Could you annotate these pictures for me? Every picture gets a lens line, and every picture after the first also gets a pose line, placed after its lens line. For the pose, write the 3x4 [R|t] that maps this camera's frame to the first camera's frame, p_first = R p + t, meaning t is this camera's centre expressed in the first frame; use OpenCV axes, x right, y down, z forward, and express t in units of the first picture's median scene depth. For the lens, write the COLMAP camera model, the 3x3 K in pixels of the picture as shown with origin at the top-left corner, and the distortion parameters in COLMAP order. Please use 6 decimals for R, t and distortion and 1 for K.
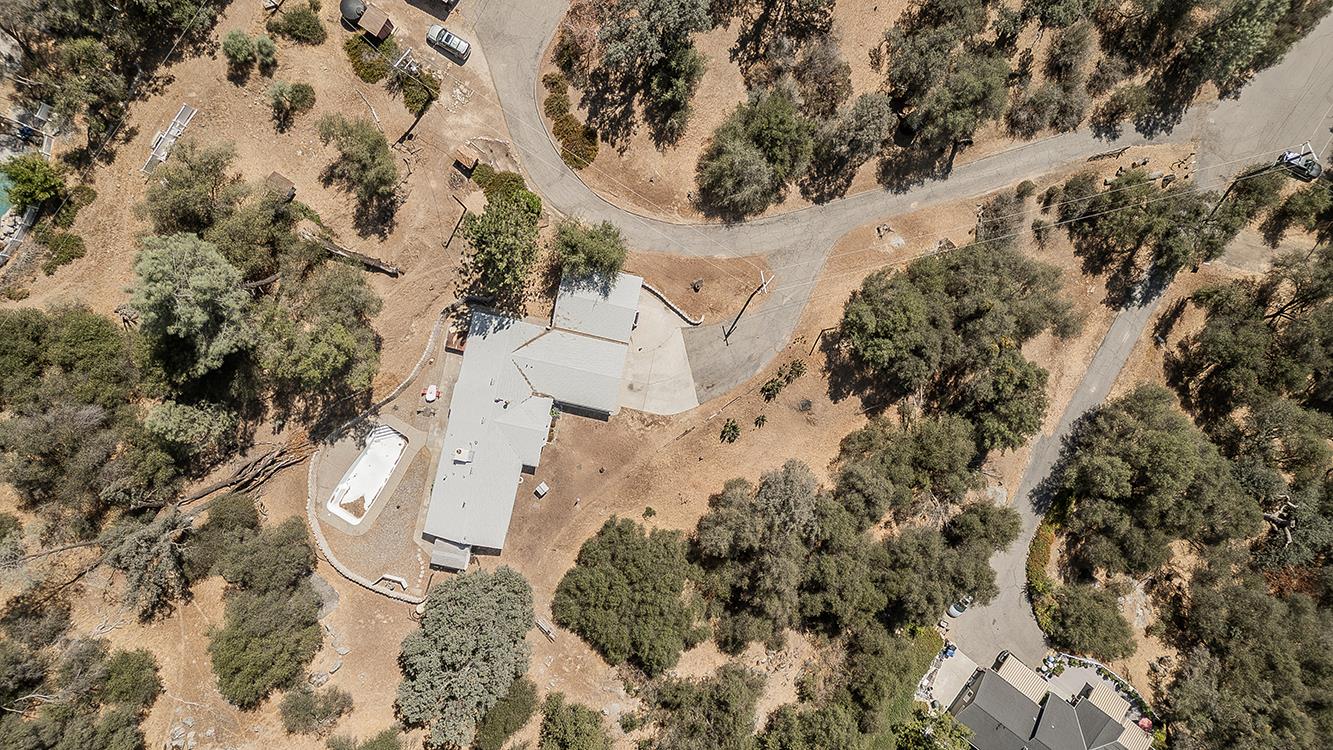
lens RADIAL K [[925.4, 0, 666.5], [0, 925.4, 375.0], [0, 0, 1]] dist [0.101814, -0.086353]
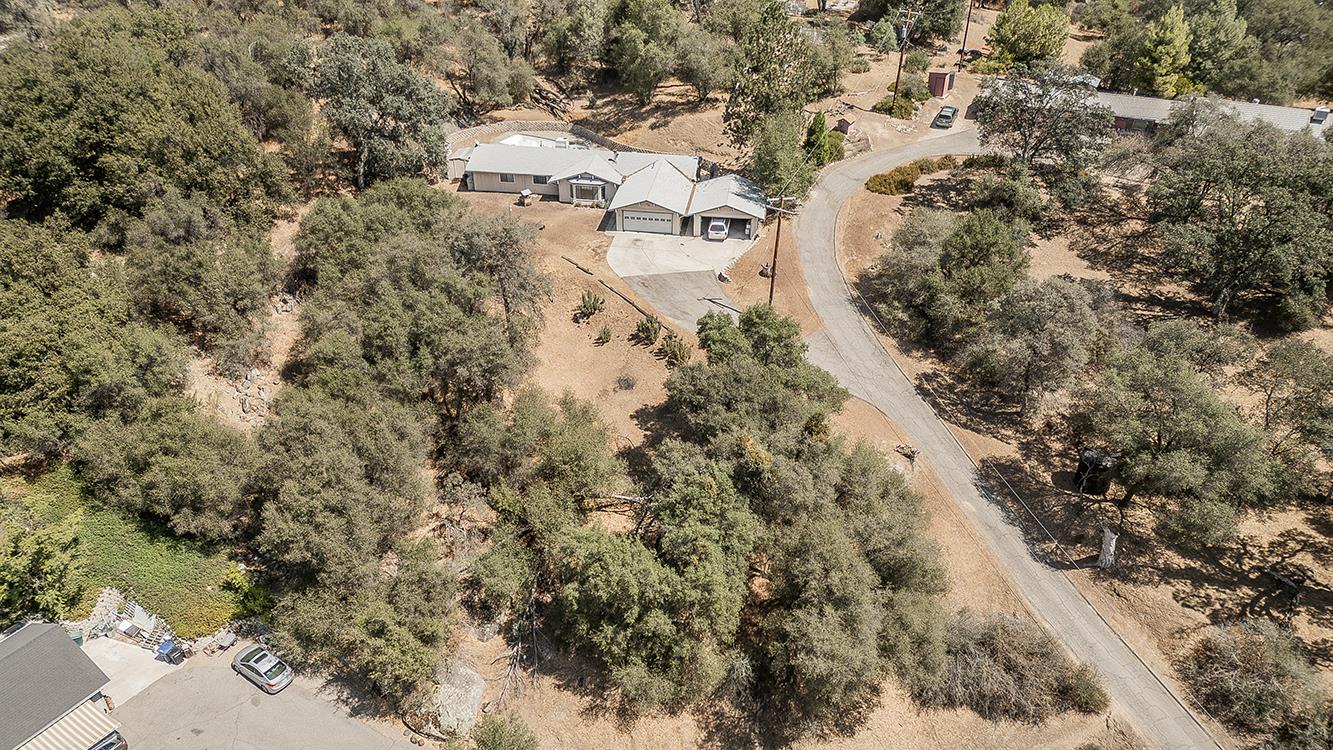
lens RADIAL K [[925.4, 0, 666.5], [0, 925.4, 375.0], [0, 0, 1]] dist [0.101814, -0.086353]
pose [[0.086174, 0.520824, -0.849303, 0.768621], [-0.996267, 0.049489, -0.070738, 0.053987], [0.005189, 0.852228, 0.523144, 0.654772]]
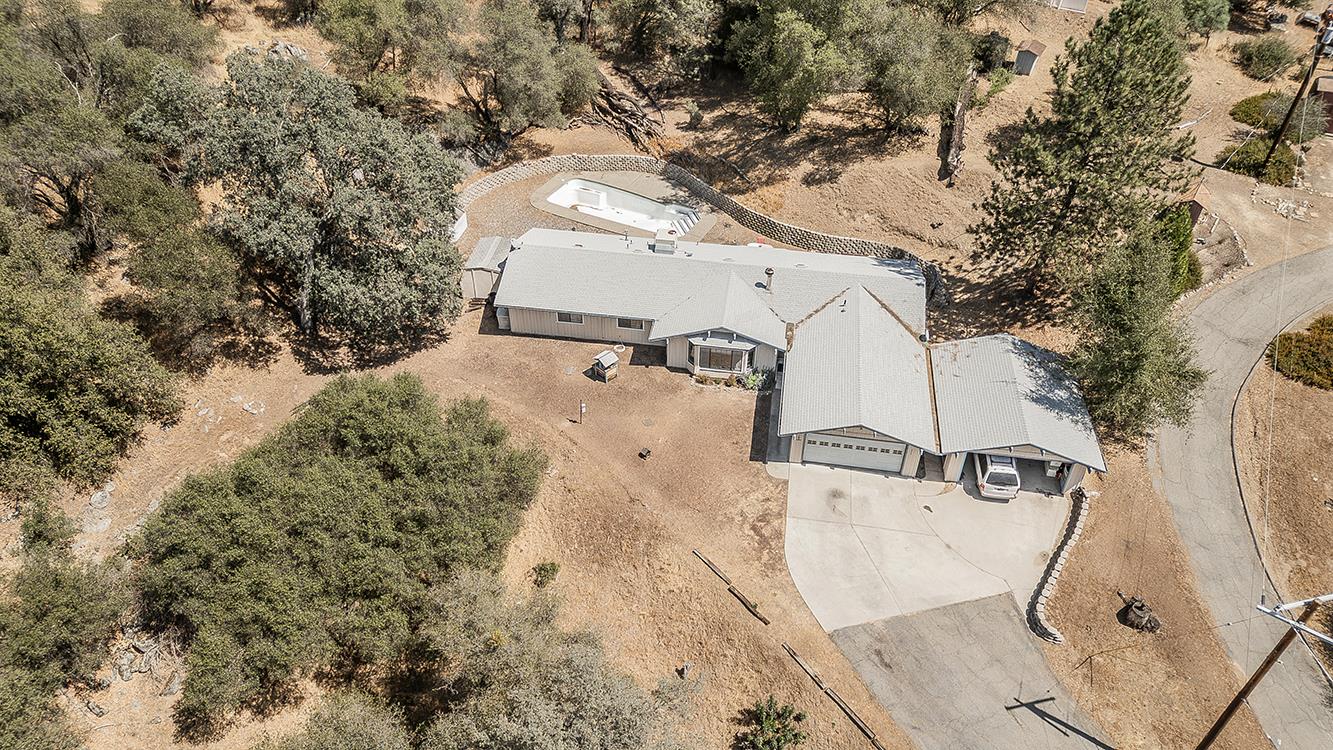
lens RADIAL K [[925.4, 0, 666.5], [0, 925.4, 375.0], [0, 0, 1]] dist [0.101814, -0.086353]
pose [[0.068134, 0.629619, -0.773911, 0.262199], [-0.997659, 0.047515, -0.049177, 0.112755], [0.005810, 0.775450, 0.631382, 0.678344]]
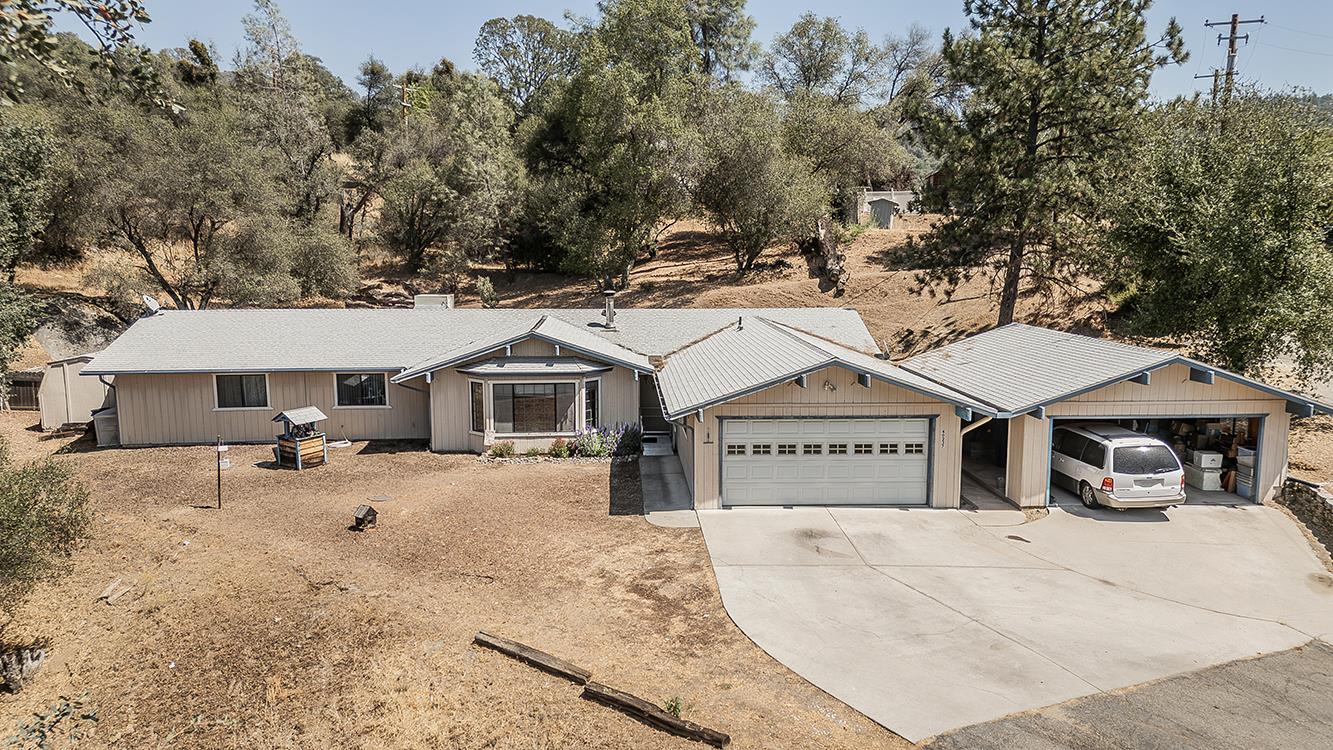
lens RADIAL K [[925.4, 0, 666.5], [0, 925.4, 375.0], [0, 0, 1]] dist [0.101814, -0.086353]
pose [[0.267751, 0.129080, -0.954803, 0.132909], [-0.963302, 0.055339, -0.262653, 0.091237], [0.018934, 0.990089, 0.139160, 0.942107]]
